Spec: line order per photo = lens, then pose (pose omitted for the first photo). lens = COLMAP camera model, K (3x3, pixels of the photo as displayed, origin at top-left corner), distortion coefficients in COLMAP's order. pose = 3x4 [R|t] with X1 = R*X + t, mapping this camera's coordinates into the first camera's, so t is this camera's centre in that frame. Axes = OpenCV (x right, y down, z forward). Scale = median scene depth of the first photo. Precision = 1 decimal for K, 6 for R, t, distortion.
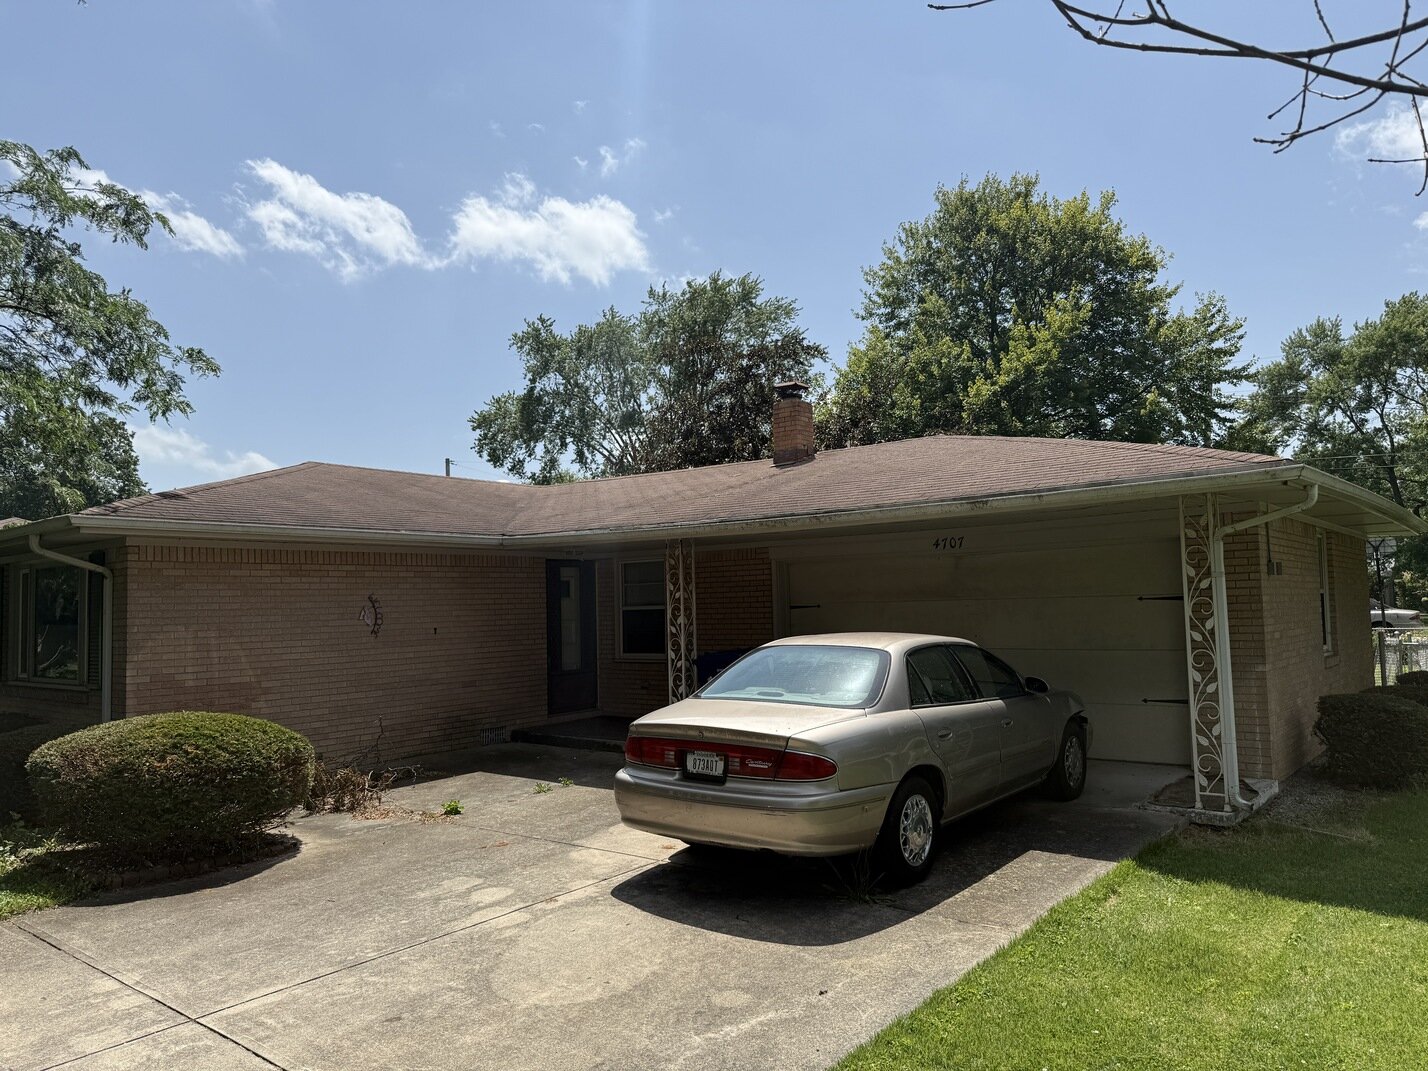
lens RADIAL K [[1033.2, 0, 714.0], [0, 1033.2, 535.5], [0, 0, 1]] dist [-0.002562, -0.000831]
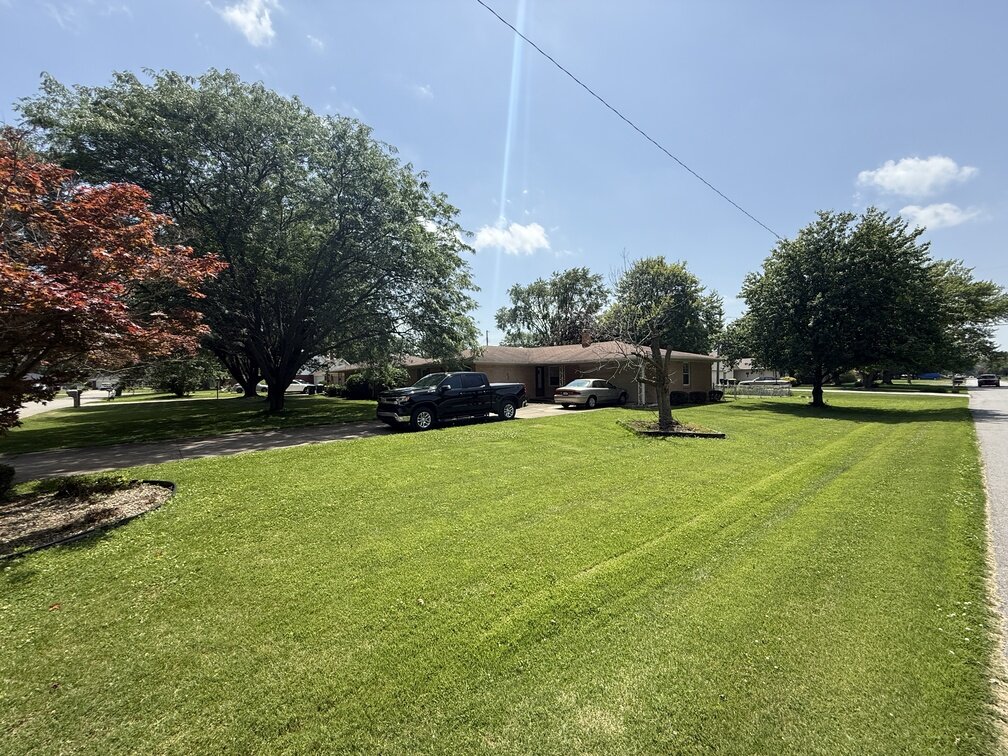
lens RADIAL K [[405.3, 0, 504.0], [0, 405.3, 378.0], [0, 0, 1]] dist [-0.001651, -0.000065]
pose [[0.985173, 0.012033, -0.171143, 0.007299], [-0.000524, 0.997744, 0.067132, -0.014228], [0.171565, -0.066047, 0.982956, -0.288646]]
